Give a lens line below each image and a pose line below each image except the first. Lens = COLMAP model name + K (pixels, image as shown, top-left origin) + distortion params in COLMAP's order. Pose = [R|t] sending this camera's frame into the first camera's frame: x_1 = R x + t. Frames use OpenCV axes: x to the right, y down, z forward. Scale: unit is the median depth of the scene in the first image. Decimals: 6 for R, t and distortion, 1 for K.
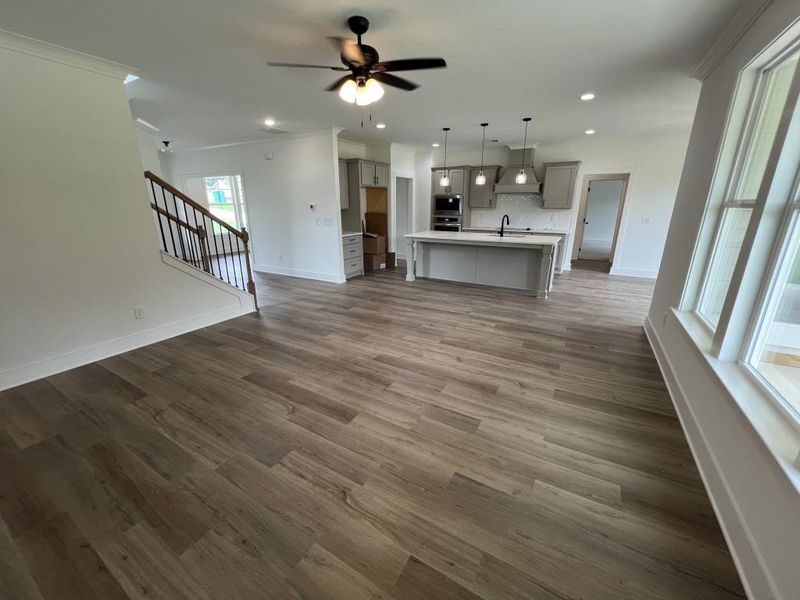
lens RADIAL K [[320.7, 0, 399.8], [0, 320.7, 295.6], [0, 0, 1]] dist [-0.001146, -0.000068]
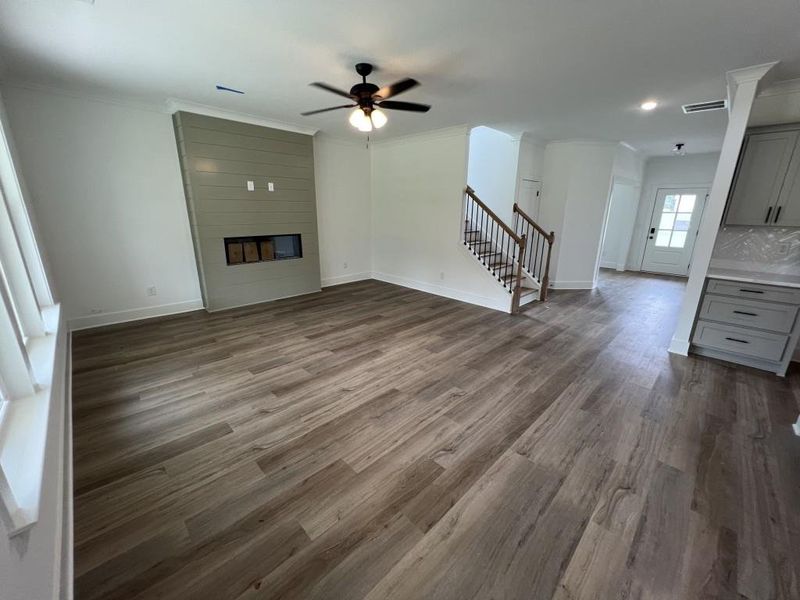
lens RADIAL K [[320.7, 0, 399.7], [0, 320.7, 299.7], [0, 0, 1]] dist [-0.001146, -0.000068]
pose [[-0.255906, 0.266660, -0.929195, 0.887263], [-0.280484, 0.899372, 0.335349, -0.354024], [0.925117, 0.346442, -0.155361, 1.183817]]
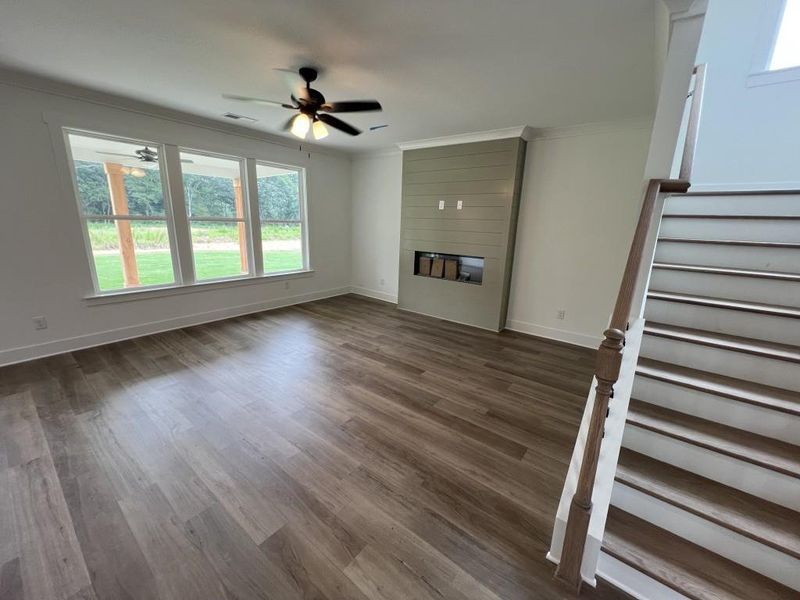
lens RADIAL K [[320.7, 0, 399.2], [0, 320.7, 300.2], [0, 0, 1]] dist [-0.001146, -0.000068]
pose [[-0.991176, -0.060031, 0.118184, -0.466271], [0.006880, 0.867076, 0.498128, -0.509325], [-0.132377, 0.494546, -0.859012, 1.707322]]
